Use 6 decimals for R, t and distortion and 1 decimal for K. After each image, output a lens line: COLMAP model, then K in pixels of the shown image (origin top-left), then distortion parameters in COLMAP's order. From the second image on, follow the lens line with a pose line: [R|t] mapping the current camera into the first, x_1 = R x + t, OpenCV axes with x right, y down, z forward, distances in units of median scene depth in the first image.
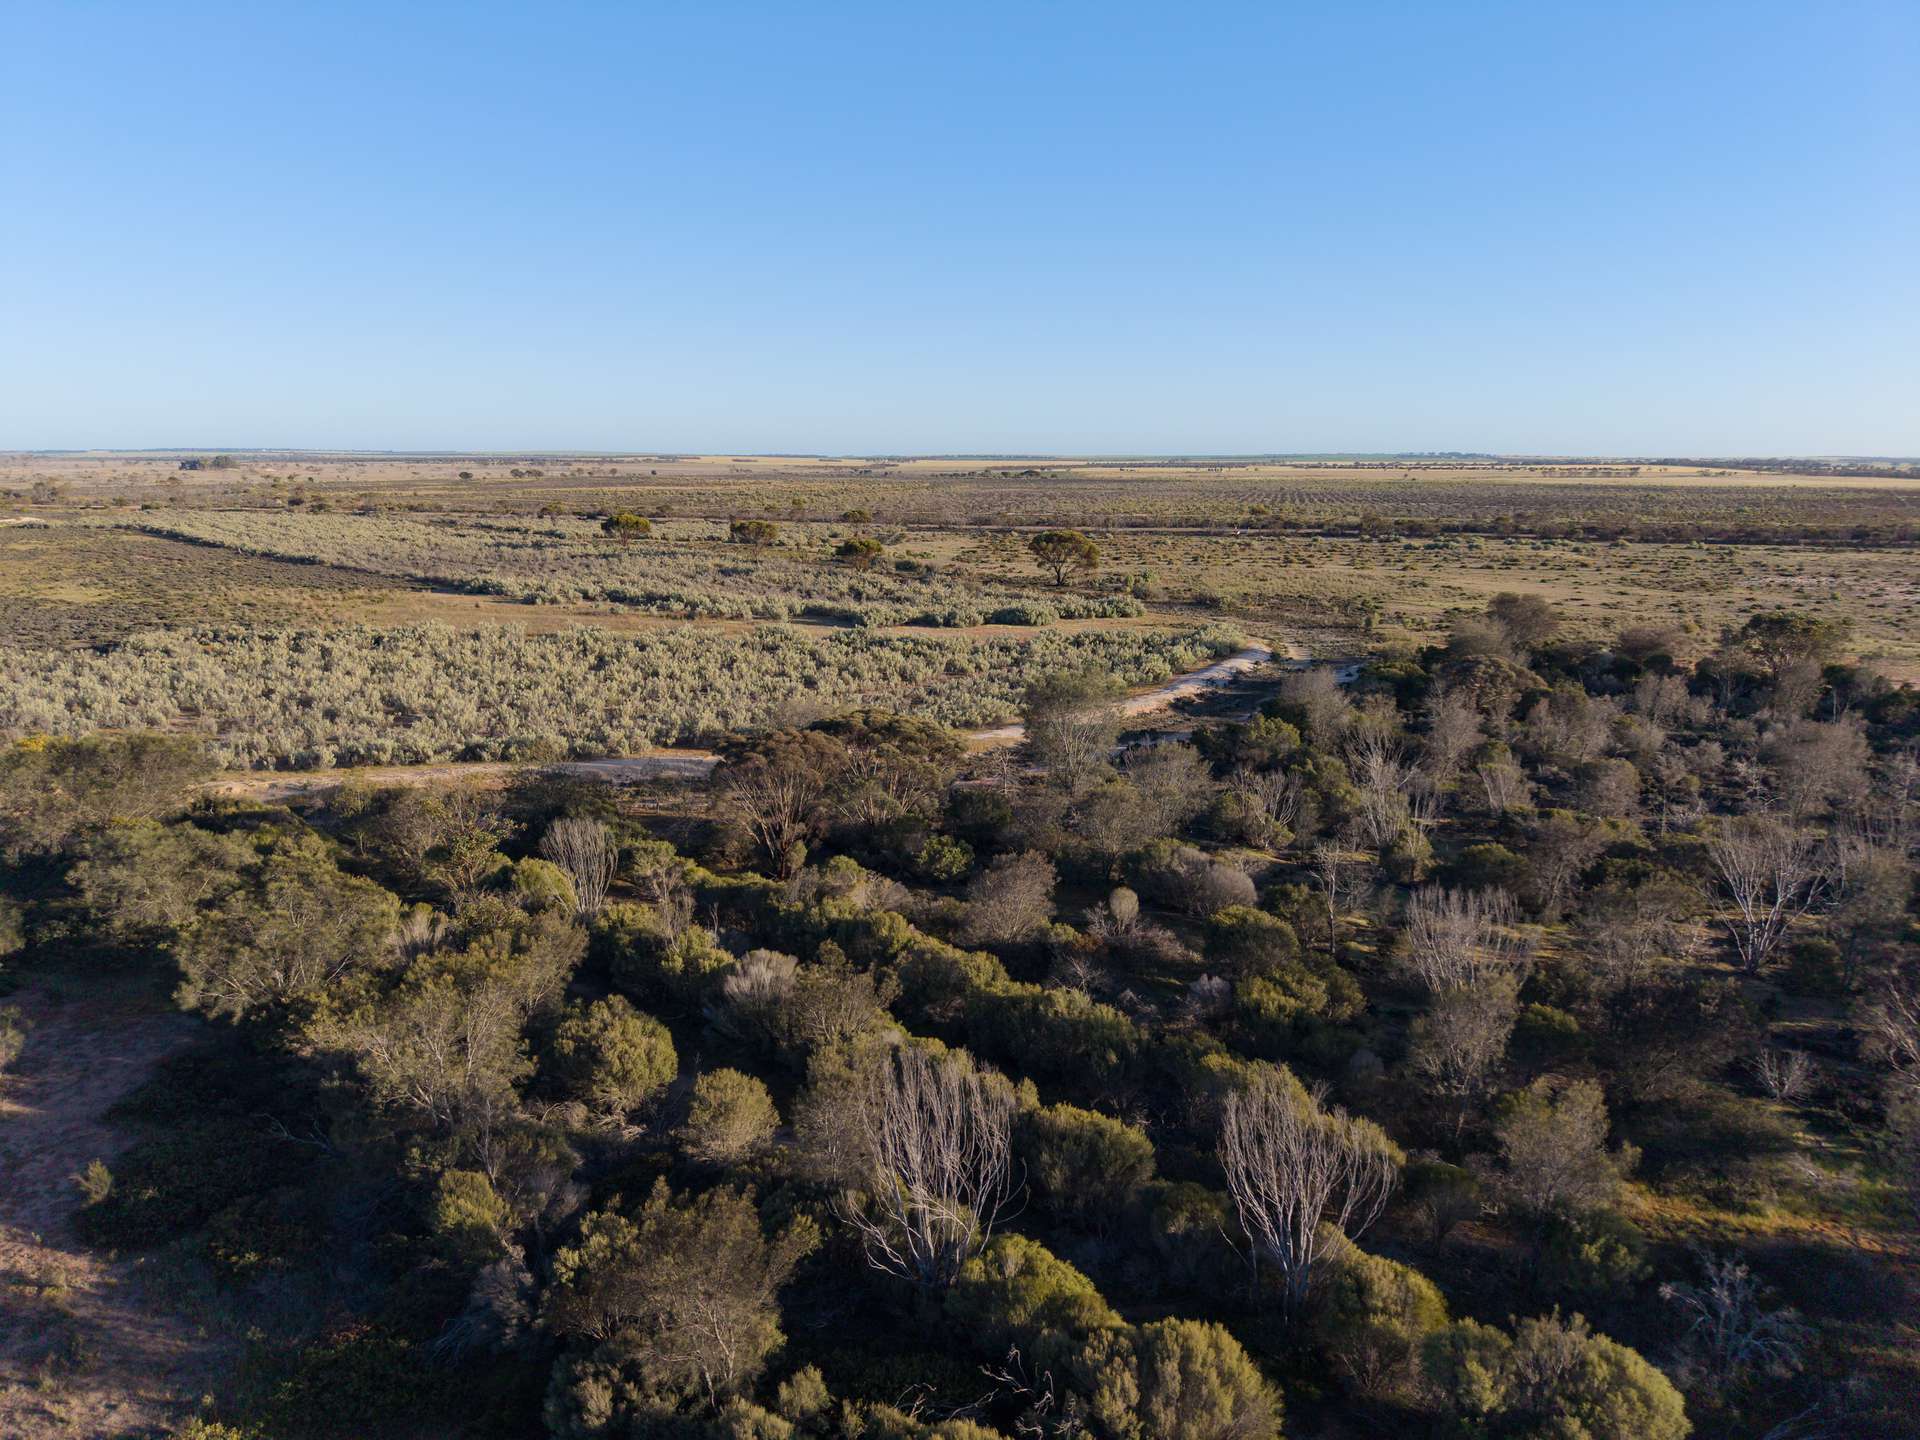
lens RADIAL K [[1331.8, 0, 960.0], [0, 1331.8, 720.0], [0, 0, 1]] dist [0.000589, -0.000268]
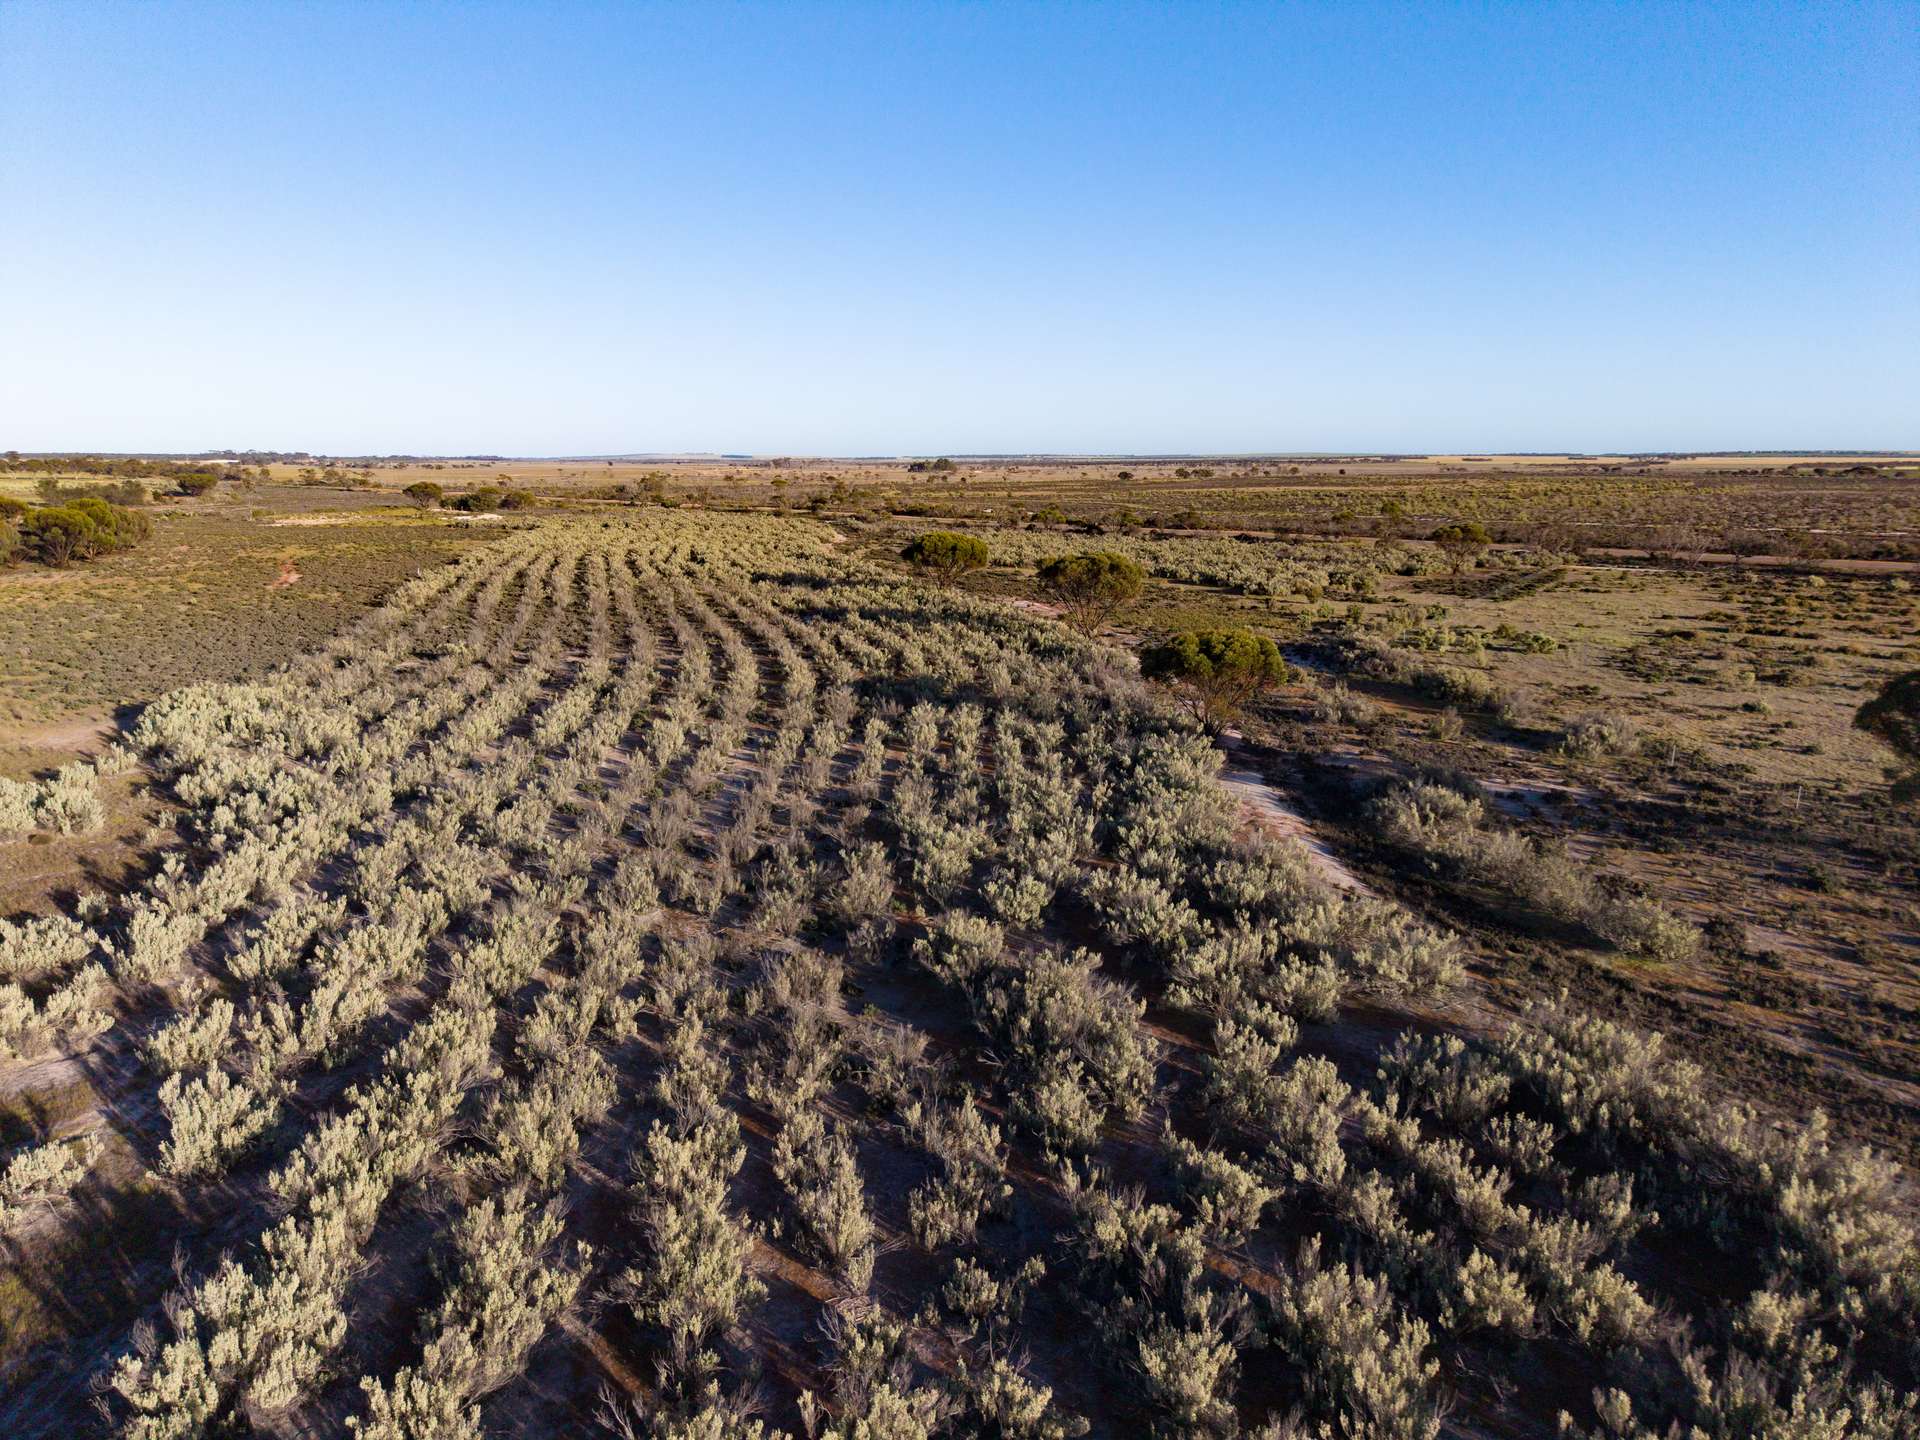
lens RADIAL K [[1331.8, 0, 960.0], [0, 1331.8, 720.0], [0, 0, 1]] dist [0.000589, -0.000268]
pose [[0.860927, 0.087901, -0.501077, 0.005442], [-0.089056, 0.995791, 0.021673, -0.019514], [0.500873, 0.025965, 0.865131, 0.117481]]
